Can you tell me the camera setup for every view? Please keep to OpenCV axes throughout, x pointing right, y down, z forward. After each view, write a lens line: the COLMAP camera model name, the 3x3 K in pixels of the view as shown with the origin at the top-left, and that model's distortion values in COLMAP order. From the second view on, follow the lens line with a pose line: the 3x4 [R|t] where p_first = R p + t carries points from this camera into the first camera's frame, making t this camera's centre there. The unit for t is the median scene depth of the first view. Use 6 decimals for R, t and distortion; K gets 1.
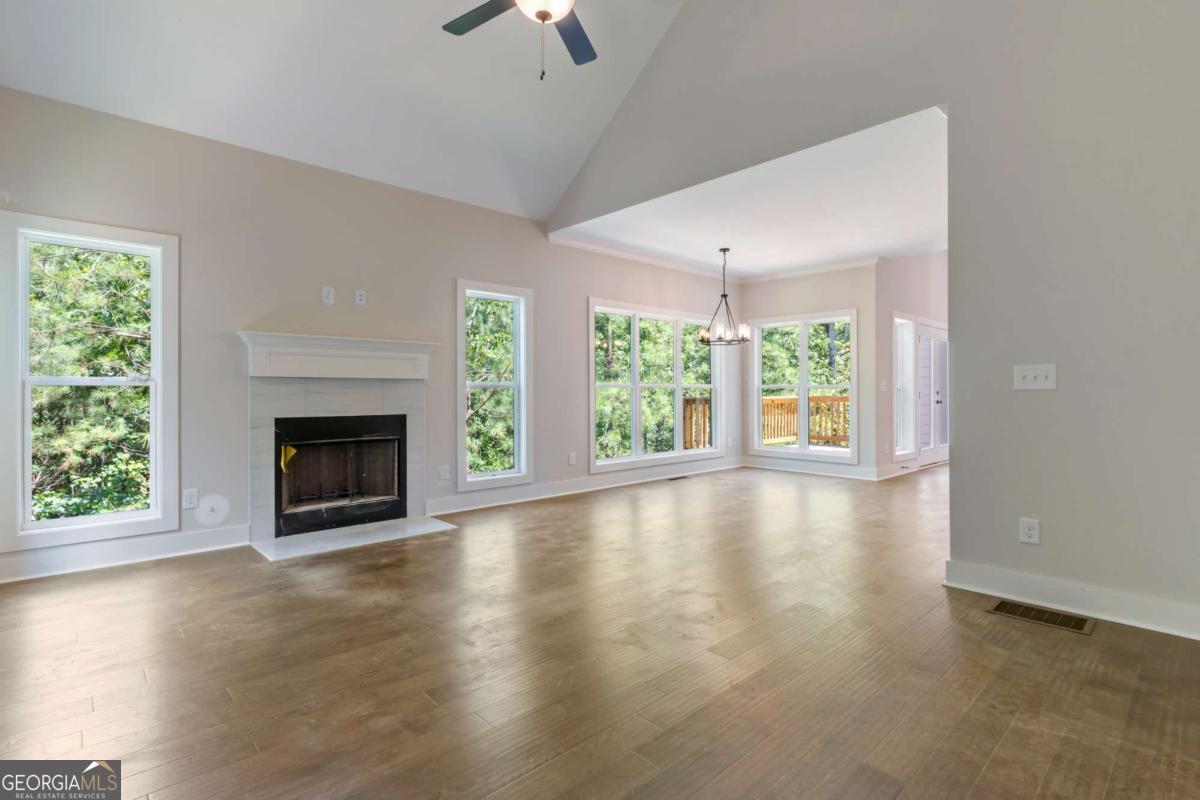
lens RADIAL K [[576.1, 0, 597.1], [0, 576.1, 391.2], [0, 0, 1]] dist [0.001131, 0.000265]
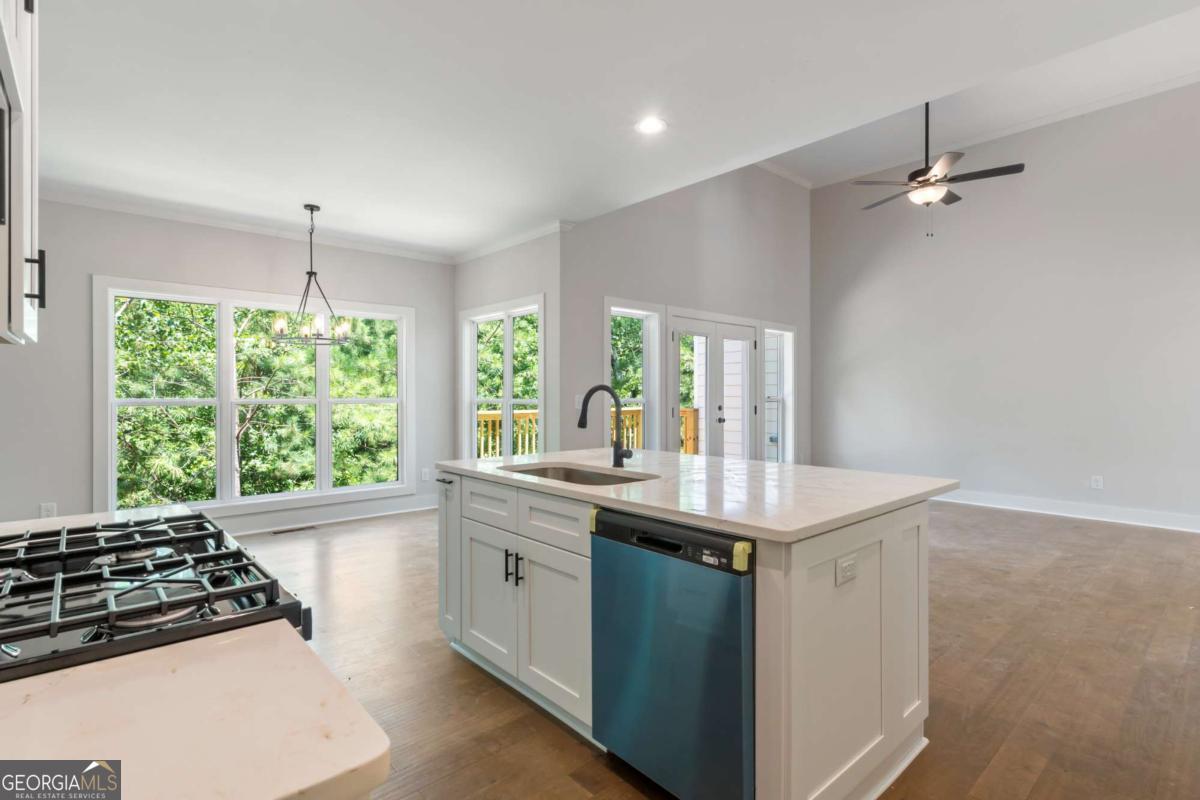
lens RADIAL K [[576.1, 0, 597.1], [0, 576.1, 391.2], [0, 0, 1]] dist [0.001131, 0.000265]
pose [[0.999820, -0.000036, -0.018958, 0.576307], [-0.000066, 0.999986, -0.005380, -0.019716], [0.018958, 0.005380, 0.999806, 0.310692]]
